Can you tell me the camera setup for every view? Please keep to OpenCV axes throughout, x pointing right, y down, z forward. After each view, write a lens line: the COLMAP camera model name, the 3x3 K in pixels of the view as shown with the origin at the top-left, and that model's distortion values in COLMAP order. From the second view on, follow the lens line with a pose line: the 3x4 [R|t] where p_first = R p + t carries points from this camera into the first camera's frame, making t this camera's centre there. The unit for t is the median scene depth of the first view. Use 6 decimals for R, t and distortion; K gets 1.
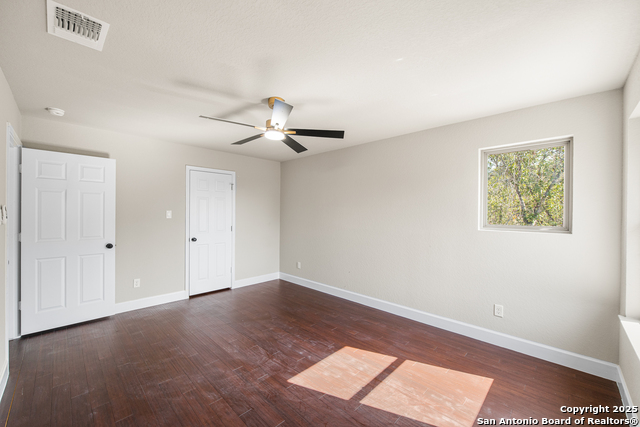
lens RADIAL K [[254.7, 0, 313.8], [0, 254.7, 215.2], [0, 0, 1]] dist [0.000229, -0.000021]
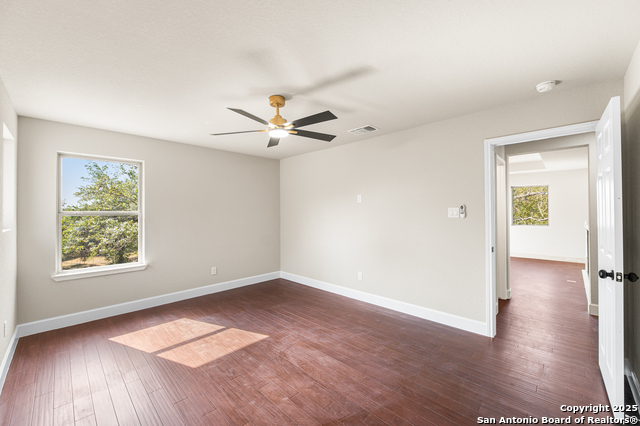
lens RADIAL K [[258.0, 0, 316.1], [0, 258.0, 209.3], [0, 0, 1]] dist [-0.001700, -0.000169]
pose [[-0.999984, 0.000886, -0.005614, -0.279518], [0.000880, 0.999999, 0.001062, -0.010410], [0.005615, 0.001057, -0.999984, 1.900435]]
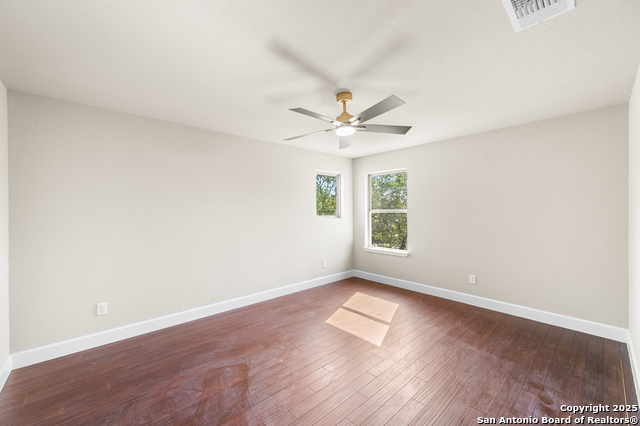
lens RADIAL K [[255.8, 0, 317.4], [0, 255.8, 212.5], [0, 0, 1]] dist [-0.001316, -0.000169]
pose [[0.045579, -0.013319, 0.998872, -1.085328], [0.012491, 0.999841, 0.012762, -0.009586], [-0.998883, 0.011895, 0.045738, 0.999545]]
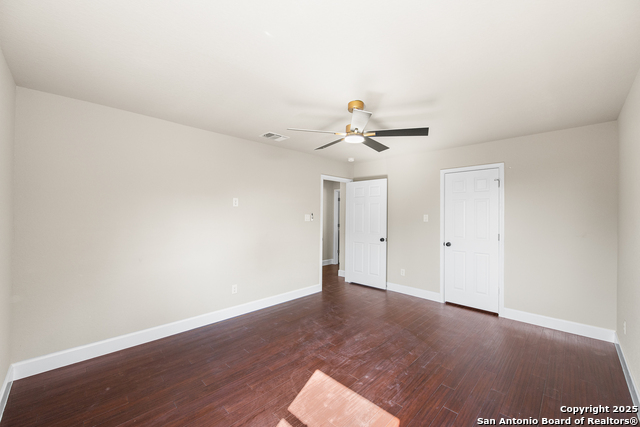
lens RADIAL K [[255.8, 0, 317.4], [0, 255.8, 213.0], [0, 0, 1]] dist [-0.001316, -0.000169]
pose [[0.000992, -0.015600, -0.999878, 0.806762], [-0.016148, 0.999748, -0.015614, -0.000773], [0.999869, 0.016161, 0.000740, 0.801224]]
